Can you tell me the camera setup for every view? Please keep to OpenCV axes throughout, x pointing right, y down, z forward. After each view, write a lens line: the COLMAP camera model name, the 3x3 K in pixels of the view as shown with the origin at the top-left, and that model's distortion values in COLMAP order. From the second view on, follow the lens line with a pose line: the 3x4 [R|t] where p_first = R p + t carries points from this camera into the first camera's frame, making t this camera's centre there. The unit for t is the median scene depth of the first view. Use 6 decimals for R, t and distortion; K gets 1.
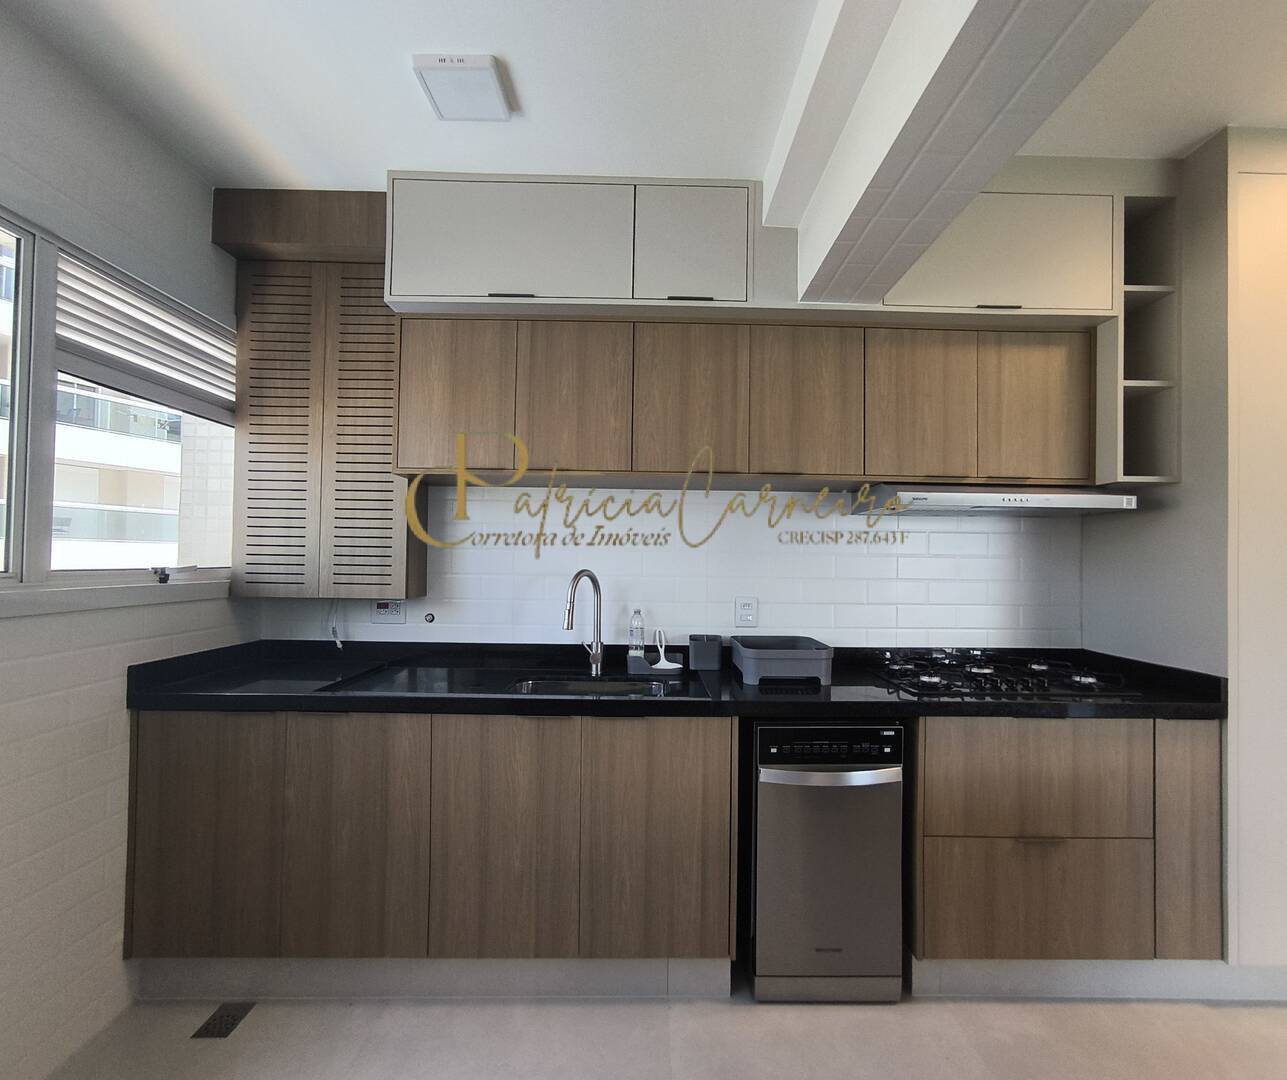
lens RADIAL K [[650.7, 0, 642.7], [0, 650.7, 549.0], [0, 0, 1]] dist [0.000813, 0.001359]
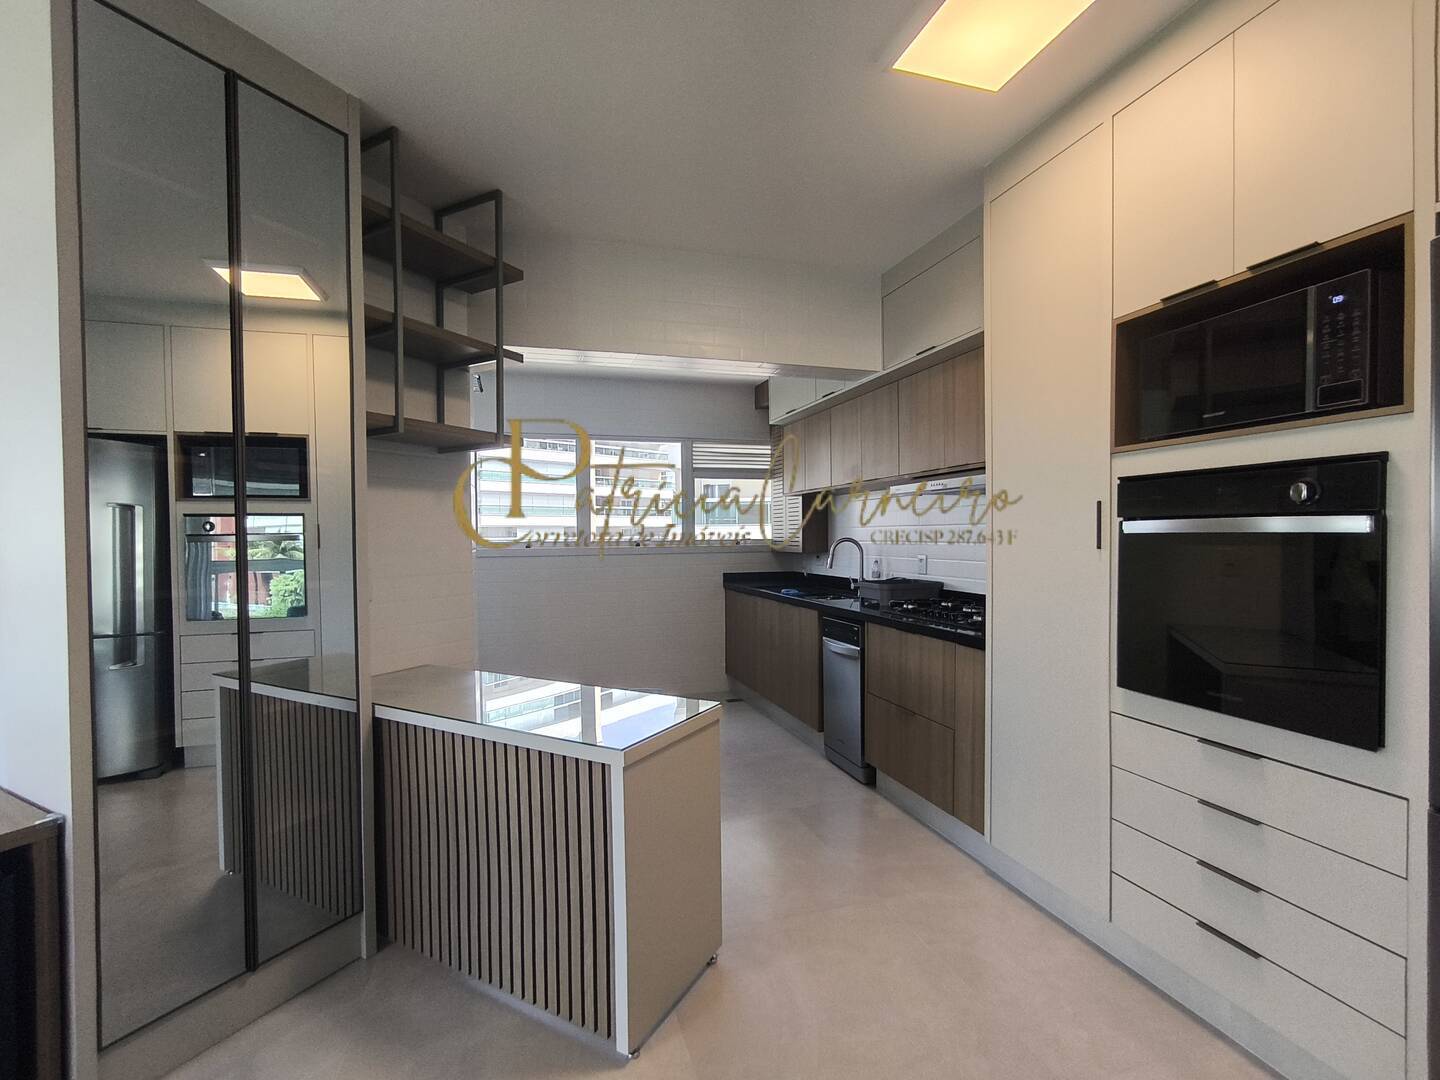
lens RADIAL K [[673.9, 0, 712.7], [0, 673.9, 548.3], [0, 0, 1]] dist [-0.004723, 0.006254]
pose [[0.270205, 0.004782, -0.962791, 2.000426], [0.030623, 0.999439, 0.013559, 0.029186], [0.962316, -0.033147, 0.269907, 0.146593]]
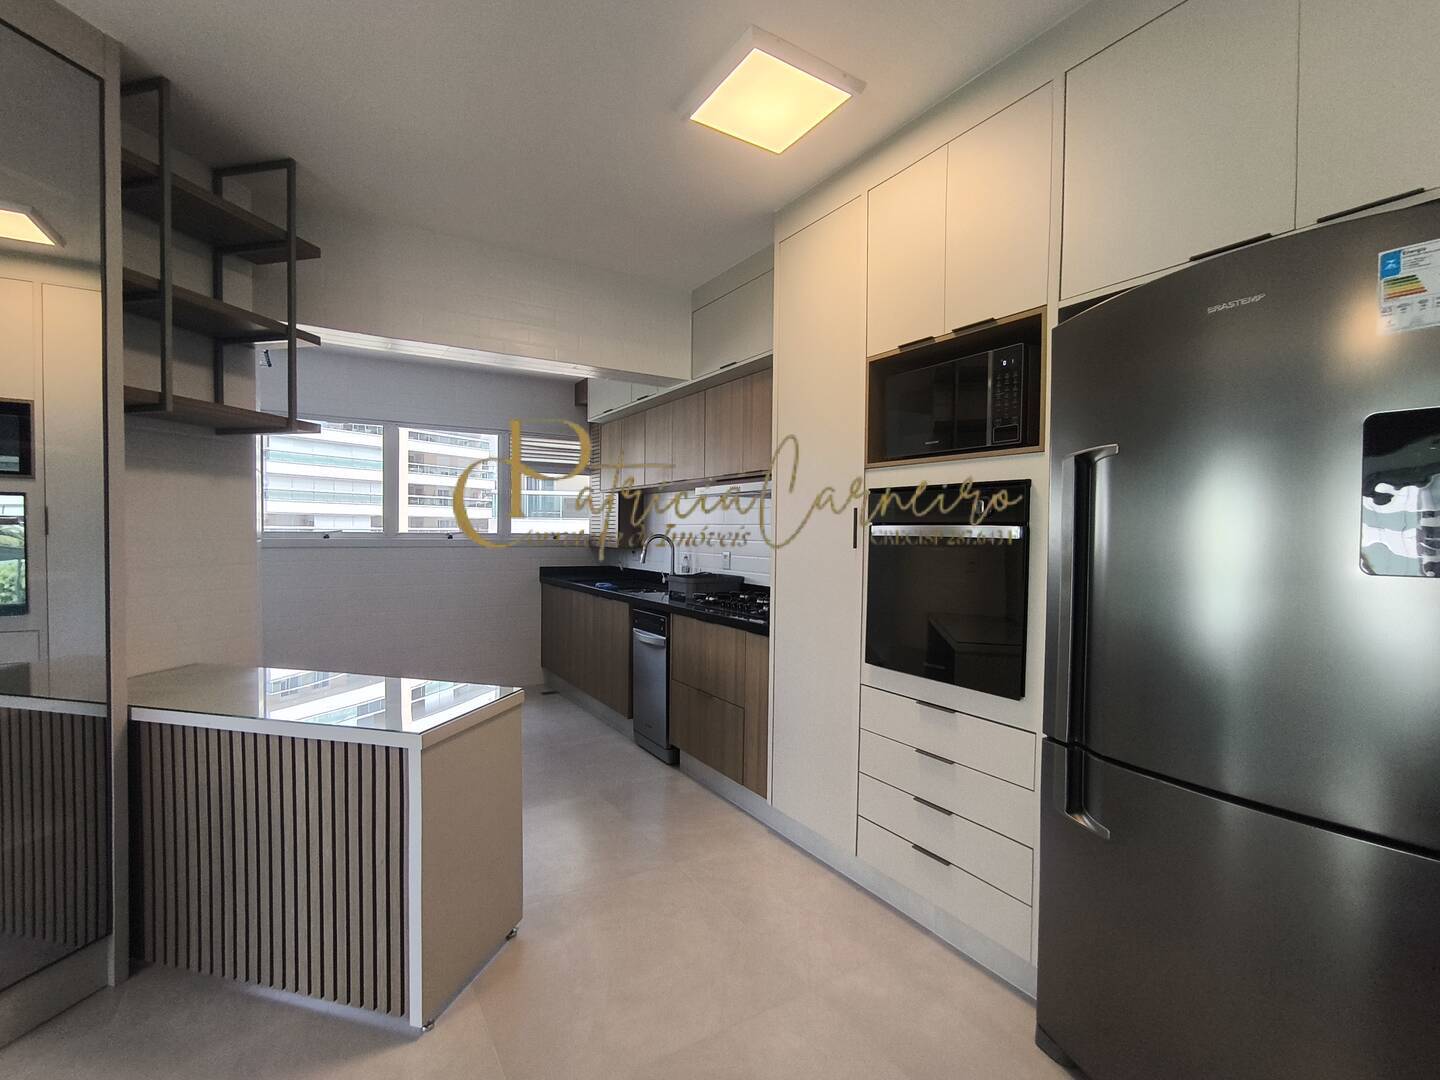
lens RADIAL K [[673.9, 0, 717.9], [0, 673.9, 545.9], [0, 0, 1]] dist [-0.004723, 0.006254]
pose [[0.511517, 0.013631, -0.859165, 2.101669], [0.010469, 0.999701, 0.022094, 0.028564], [0.859209, -0.020296, 0.511221, 0.146673]]
